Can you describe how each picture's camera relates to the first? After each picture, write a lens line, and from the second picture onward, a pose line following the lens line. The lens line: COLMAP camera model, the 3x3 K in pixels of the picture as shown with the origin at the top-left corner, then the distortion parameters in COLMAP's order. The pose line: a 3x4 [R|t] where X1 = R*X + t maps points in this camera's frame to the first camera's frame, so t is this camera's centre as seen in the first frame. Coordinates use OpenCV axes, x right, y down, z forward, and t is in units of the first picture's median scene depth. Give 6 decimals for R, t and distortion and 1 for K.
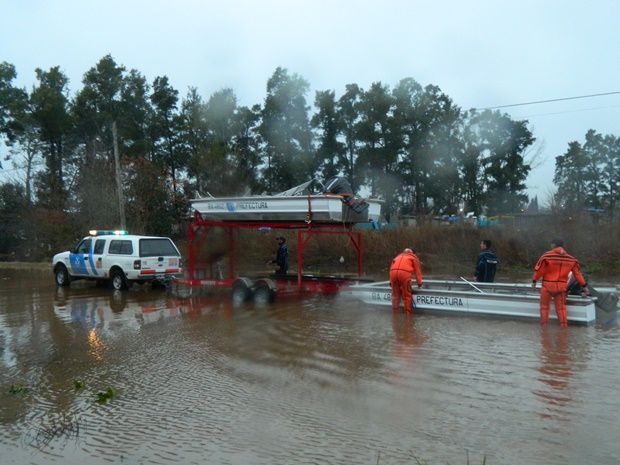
lens RADIAL K [[743.3, 0, 301.3], [0, 743.3, 231.6], [0, 0, 1]] dist [0.005229, -0.005348]
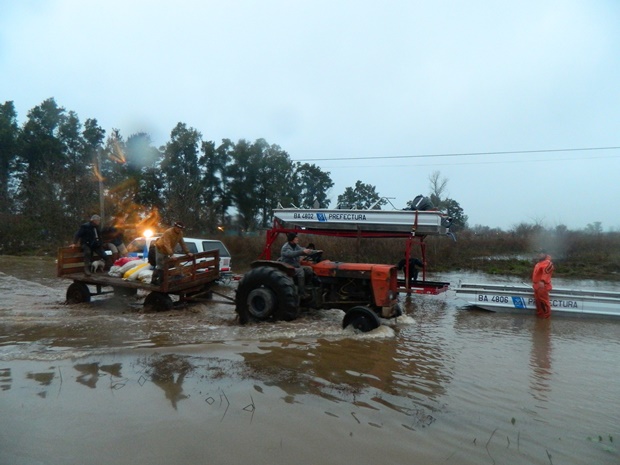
lens RADIAL K [[465.9, 0, 310.0], [0, 465.9, 232.5], [0, 0, 1]] dist [0.001842, -0.002622]
pose [[0.948943, 0.035975, 0.313390, -0.066068], [-0.032469, 0.999338, -0.016402, 0.000583], [-0.313773, 0.005389, 0.949483, 0.062286]]
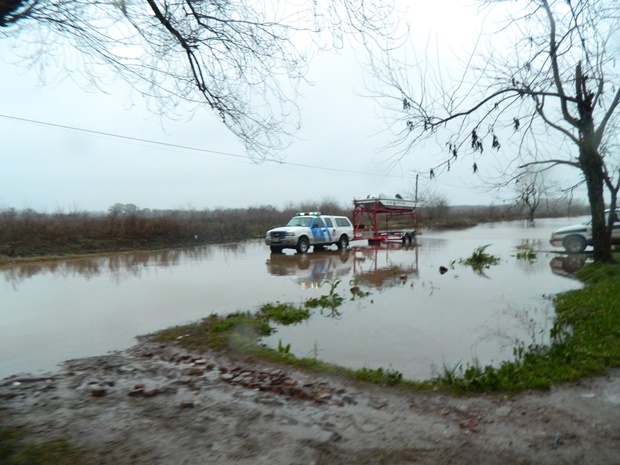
lens RADIAL K [[465.9, 0, 310.0], [0, 465.9, 232.5], [0, 0, 1]] dist [0.001842, -0.002622]
pose [[-0.064609, -0.020827, 0.997693, -0.299177], [0.019880, 0.999557, 0.022154, 0.004481], [-0.997713, 0.021266, -0.064167, 0.267059]]
